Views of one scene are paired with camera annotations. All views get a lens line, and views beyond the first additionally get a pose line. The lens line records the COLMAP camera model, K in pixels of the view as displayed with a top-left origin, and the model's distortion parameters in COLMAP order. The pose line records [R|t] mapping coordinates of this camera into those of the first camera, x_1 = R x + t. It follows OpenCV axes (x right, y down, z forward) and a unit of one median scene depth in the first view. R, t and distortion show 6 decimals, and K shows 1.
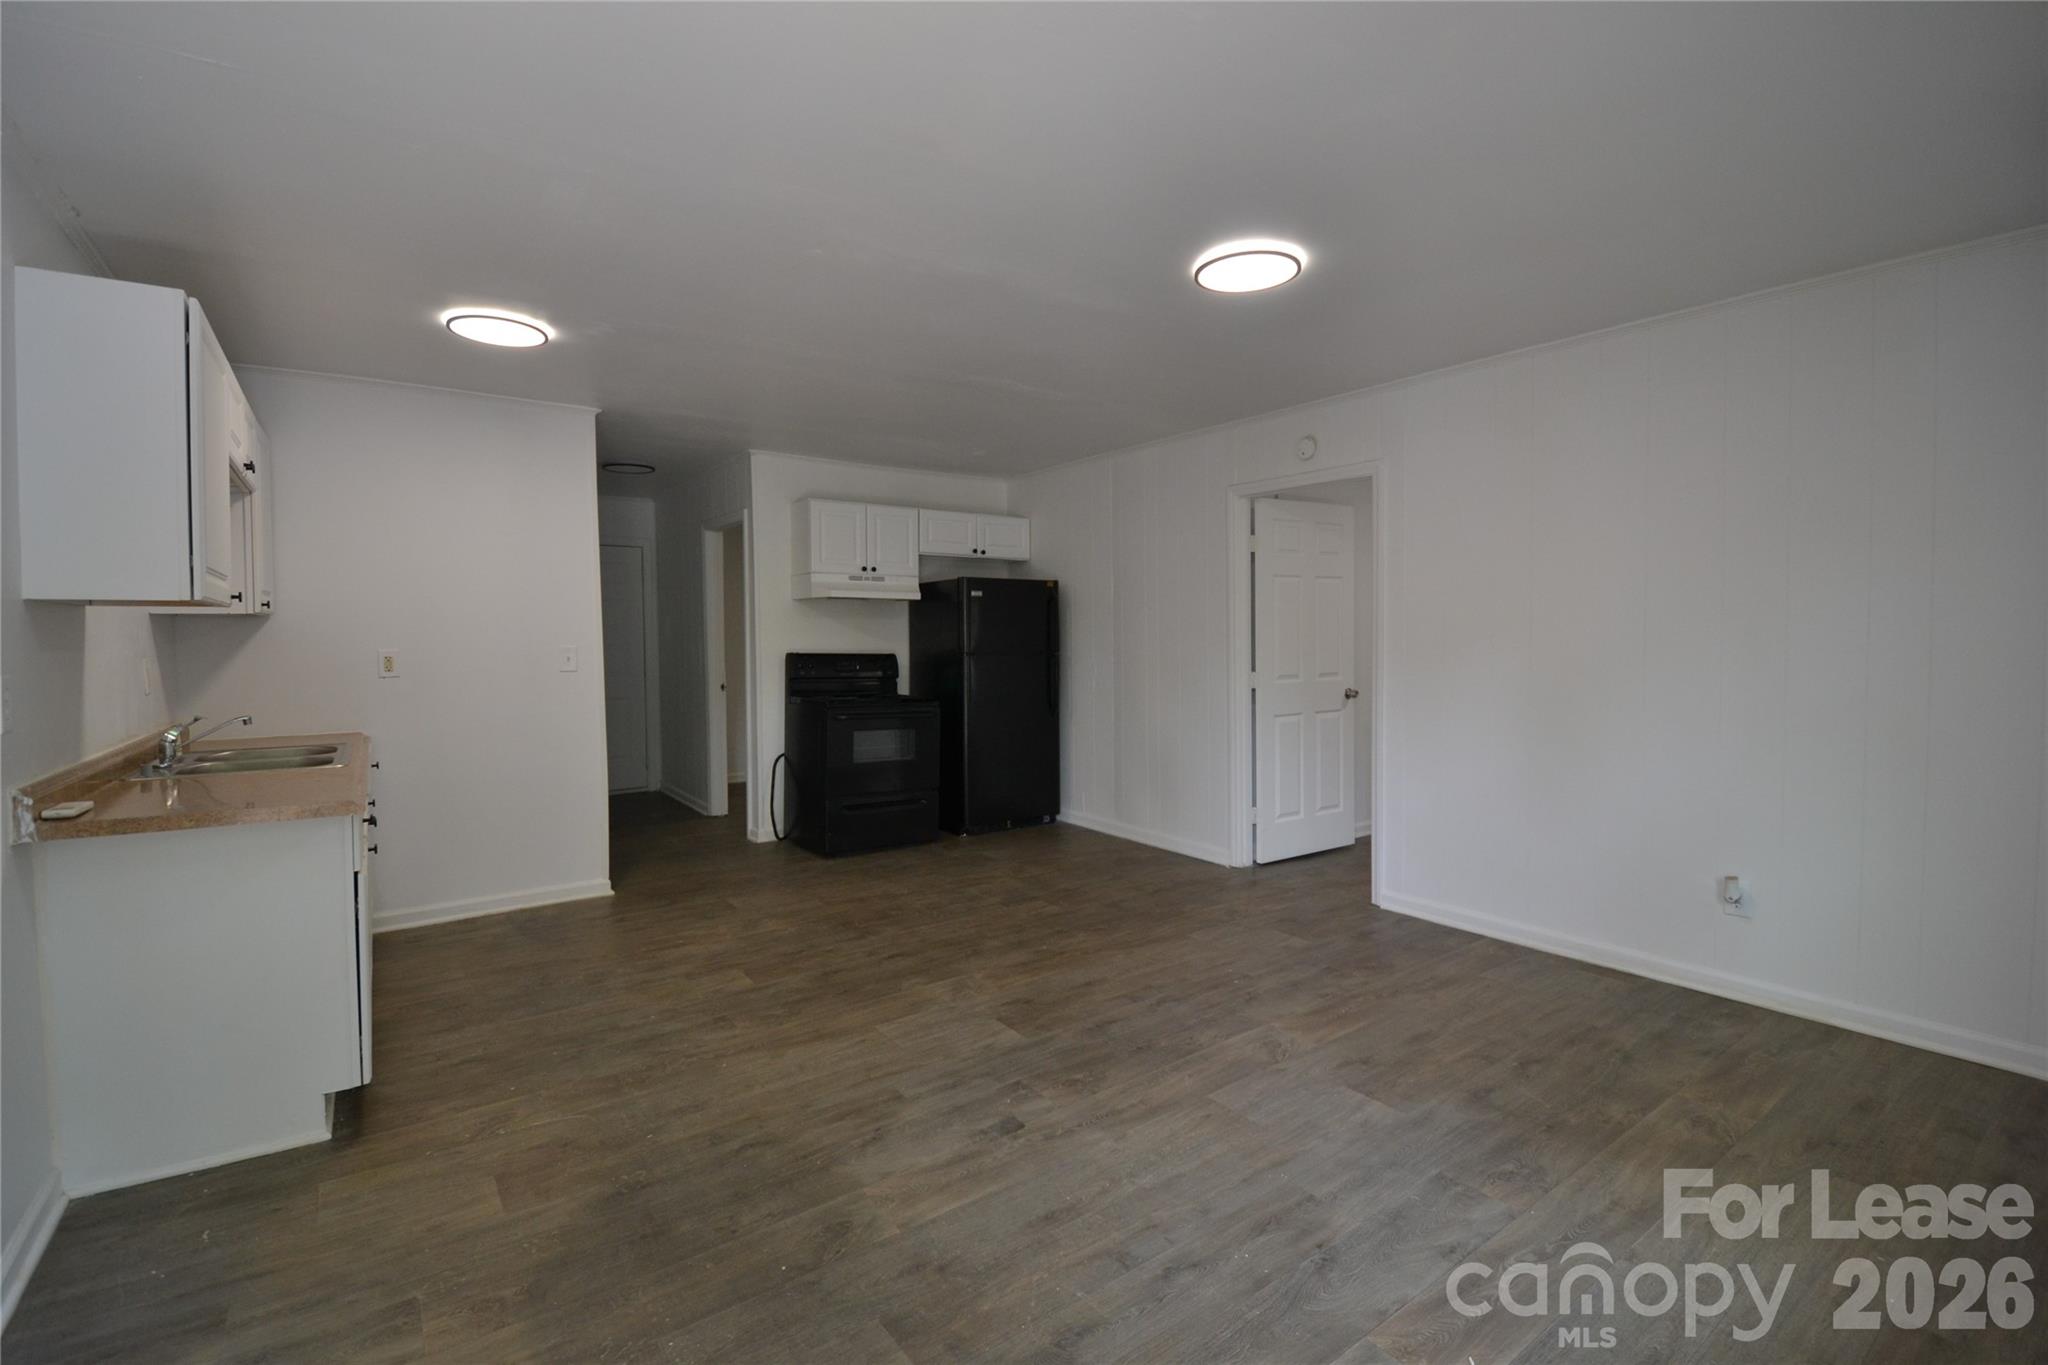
lens RADIAL K [[911.1, 0, 1030.2], [0, 911.1, 662.2], [0, 0, 1]] dist [0.018082, -0.024365]
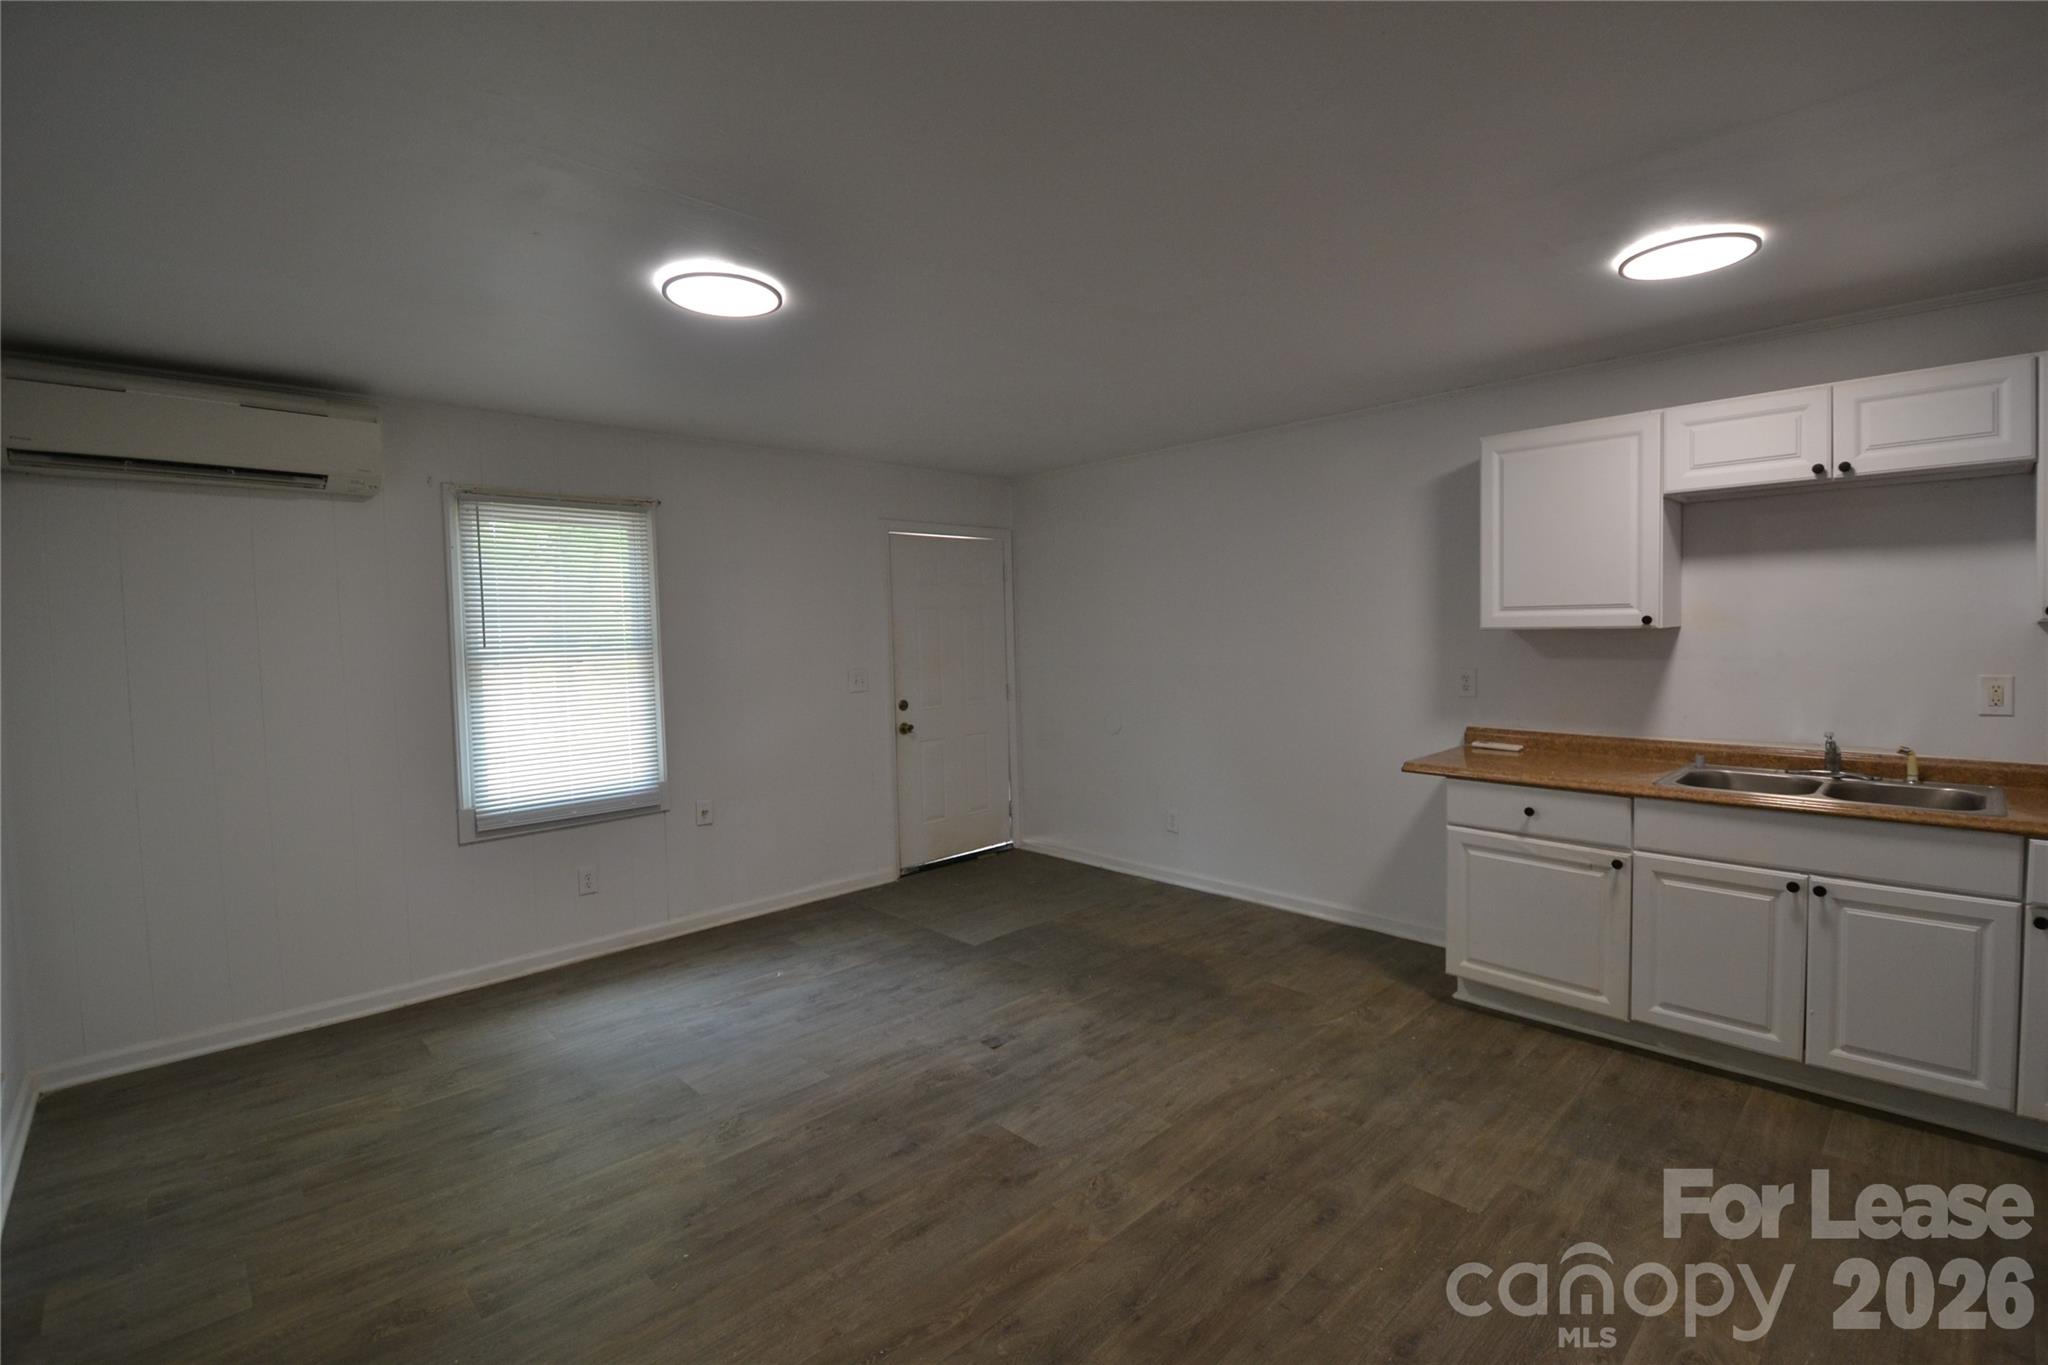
lens RADIAL K [[911.1, 0, 1030.2], [0, 911.1, 662.2], [0, 0, 1]] dist [0.018082, -0.024365]
pose [[-0.990290, 0.036897, -0.134033, 0.072475], [0.027507, 0.997079, 0.071245, -0.120907], [0.136270, 0.066867, -0.988413, 2.009118]]
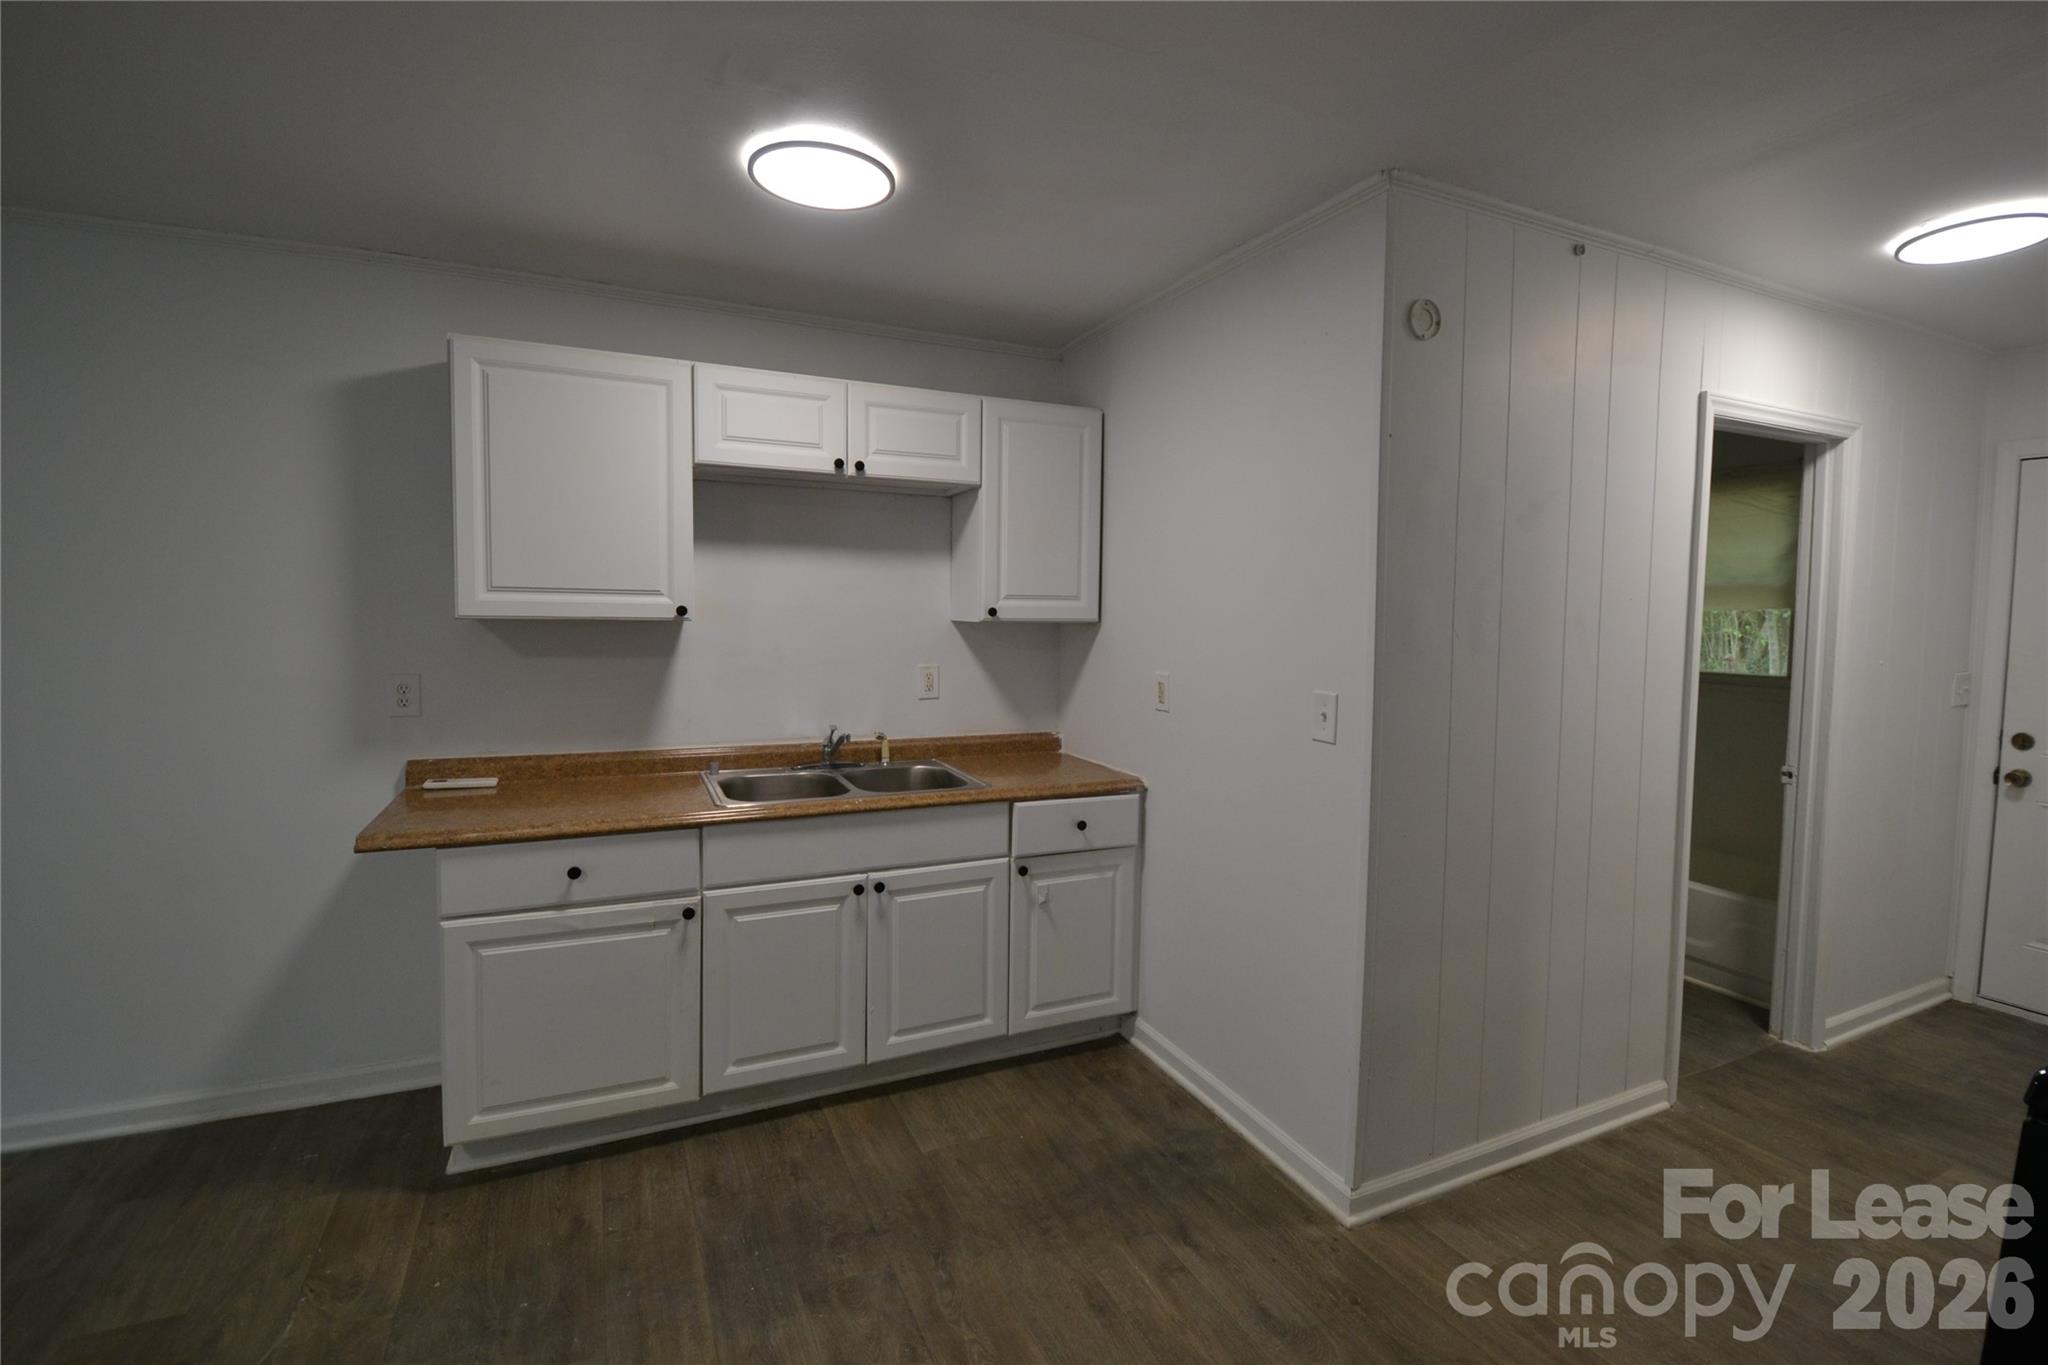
lens RADIAL K [[911.1, 0, 1030.2], [0, 911.1, 662.2], [0, 0, 1]] dist [0.018082, -0.024365]
pose [[-0.188754, 0.066026, -0.979802, 0.025447], [-0.042907, 0.996230, 0.075399, -0.104937], [0.981087, 0.056272, -0.185210, 1.517811]]
